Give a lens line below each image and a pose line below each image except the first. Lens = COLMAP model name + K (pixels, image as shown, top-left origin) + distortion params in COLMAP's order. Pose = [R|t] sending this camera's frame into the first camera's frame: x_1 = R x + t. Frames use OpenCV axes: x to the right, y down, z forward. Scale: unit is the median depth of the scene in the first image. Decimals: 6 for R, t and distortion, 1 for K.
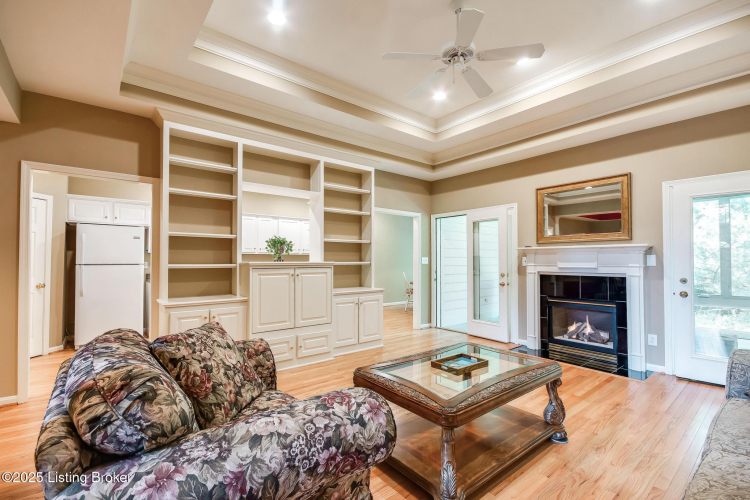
lens RADIAL K [[333.6, 0, 380.0], [0, 333.6, 255.5], [0, 0, 1]] dist [0.002462, -0.000142]
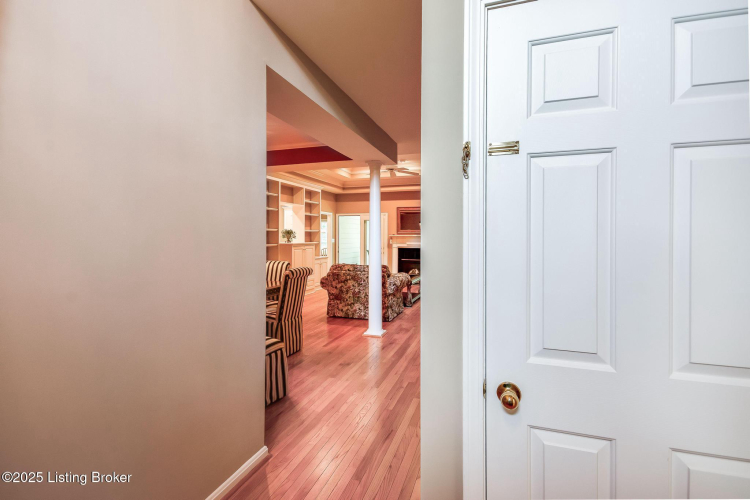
lens RADIAL K [[346.3, 0, 372.8], [0, 346.3, 243.8], [0, 0, 1]] dist [-0.000103, 0.000177]
pose [[0.856923, -0.004583, 0.515425, -0.765276], [-0.012472, 0.999483, 0.029621, -0.031742], [-0.515294, -0.031811, 0.856423, -0.773787]]
